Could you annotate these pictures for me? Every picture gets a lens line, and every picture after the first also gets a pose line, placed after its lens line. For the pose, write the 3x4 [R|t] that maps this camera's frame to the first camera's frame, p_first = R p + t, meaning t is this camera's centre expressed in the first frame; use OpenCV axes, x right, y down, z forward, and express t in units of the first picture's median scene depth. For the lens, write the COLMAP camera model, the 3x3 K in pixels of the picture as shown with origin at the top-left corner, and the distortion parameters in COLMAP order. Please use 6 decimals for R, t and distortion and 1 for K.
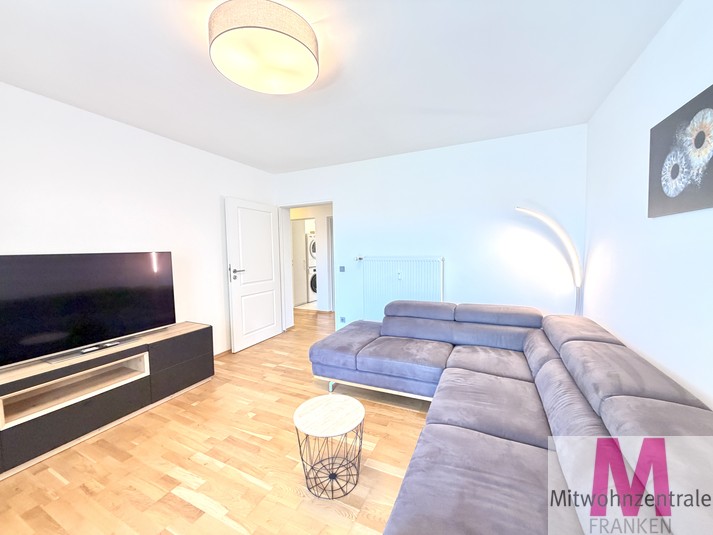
lens RADIAL K [[283.4, 0, 354.5], [0, 283.4, 268.9], [0, 0, 1]] dist [0.001501, 0.000150]
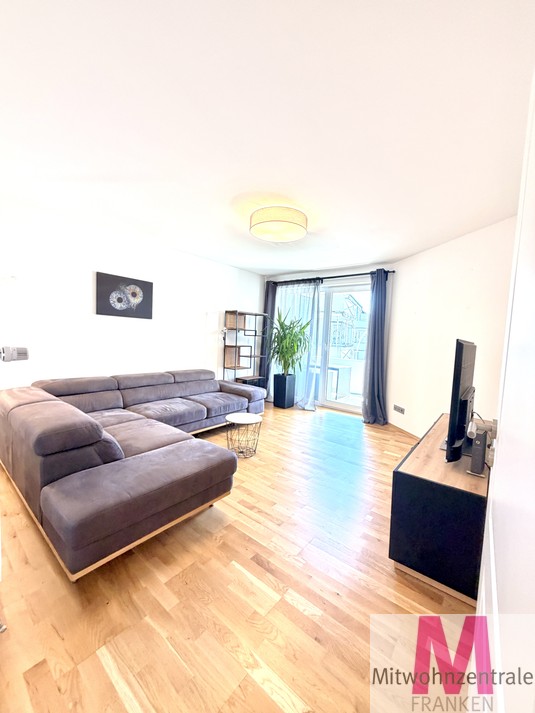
lens RADIAL K [[283.4, 0, 267.5], [0, 283.4, 356.5], [0, 0, 1]] dist [0.001501, 0.000150]
pose [[-0.972747, -0.039027, 0.228559, -0.582862], [-0.008697, 0.991180, 0.132234, -0.140652], [-0.231704, 0.126643, -0.964508, 2.414513]]
